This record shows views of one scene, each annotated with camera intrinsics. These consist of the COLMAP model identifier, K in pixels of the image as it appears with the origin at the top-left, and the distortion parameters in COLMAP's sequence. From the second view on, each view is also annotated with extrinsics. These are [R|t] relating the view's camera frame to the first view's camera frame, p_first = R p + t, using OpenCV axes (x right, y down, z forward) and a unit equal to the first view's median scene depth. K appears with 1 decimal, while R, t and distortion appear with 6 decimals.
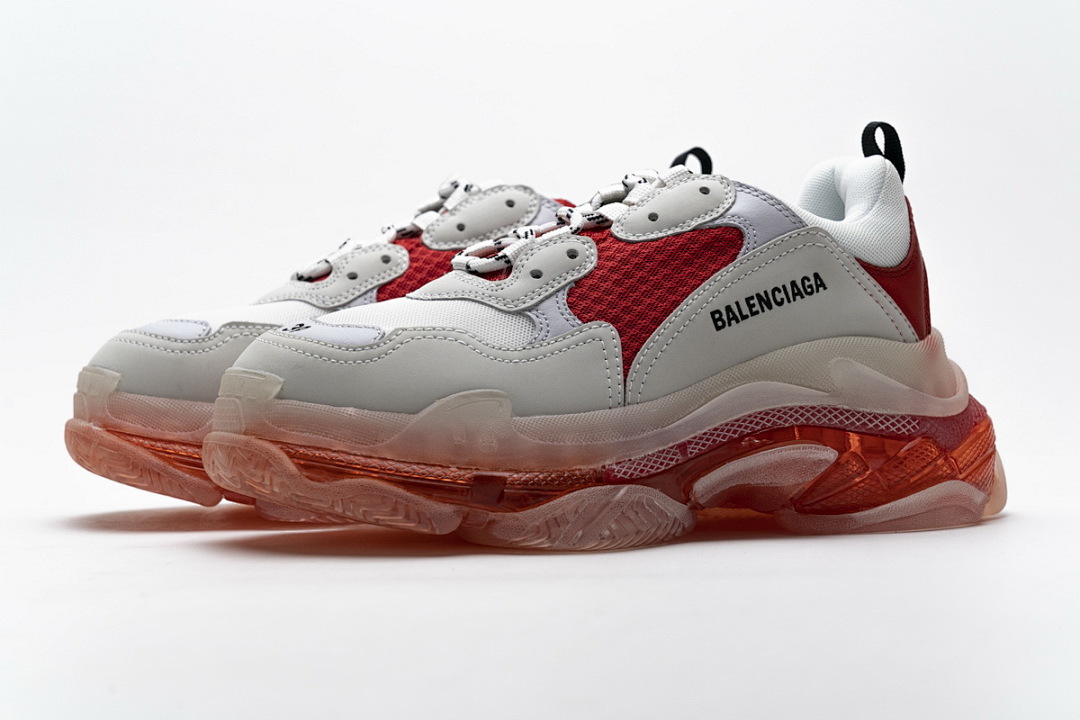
lens RADIAL K [[2028.6, 0, 540.0], [0, 2028.6, 360.0], [0, 0, 1]] dist [0.013387, 0.153162]
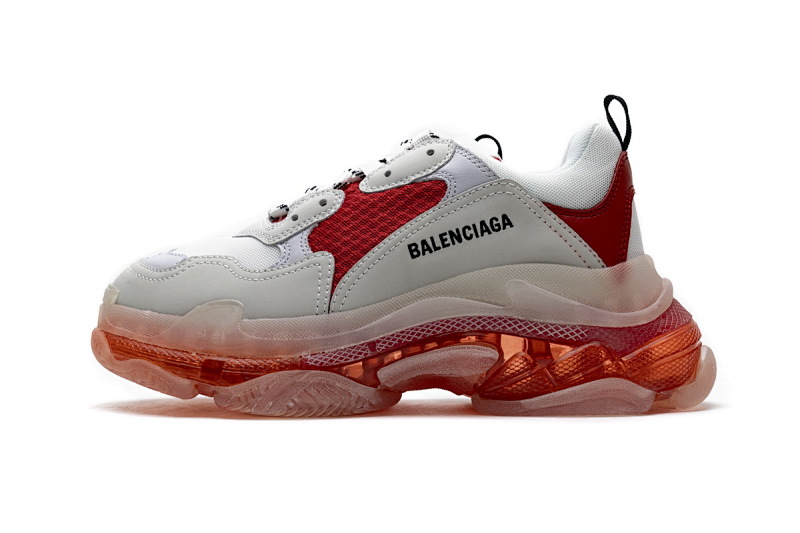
lens RADIAL K [[1599.9, 0, 400.0], [0, 1599.9, 266.5], [0, 0, 1]] dist [0.014496, 0.009313]
pose [[0.881579, 0.007383, -0.471979, 0.574541], [-0.008342, 0.999965, 0.000060, -0.009174], [0.471963, 0.003885, 0.881610, 0.064799]]
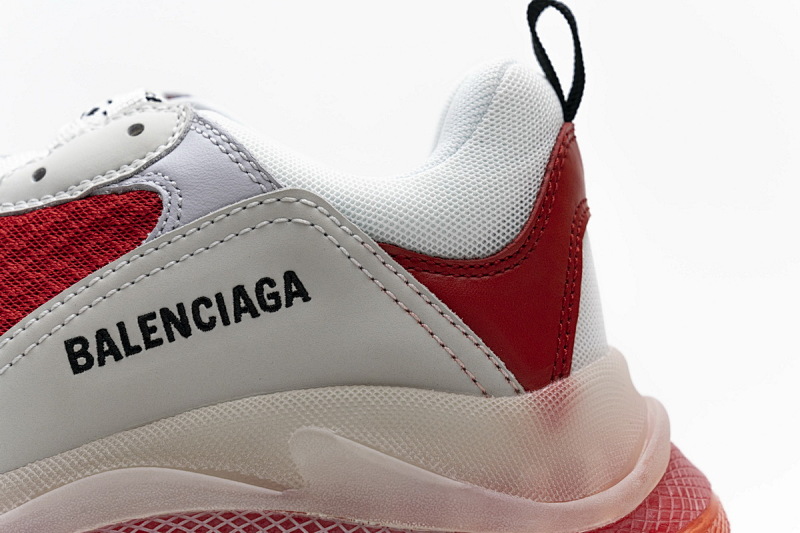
lens RADIAL K [[1502.7, 0, 400.0], [0, 1502.7, 266.5], [0, 0, 1]] dist [0.013387, 0.153162]
pose [[0.895755, 0.020856, -0.444059, 0.356301], [-0.013782, 0.999722, 0.019153, -0.053867], [0.444335, -0.011036, 0.895793, 0.654632]]
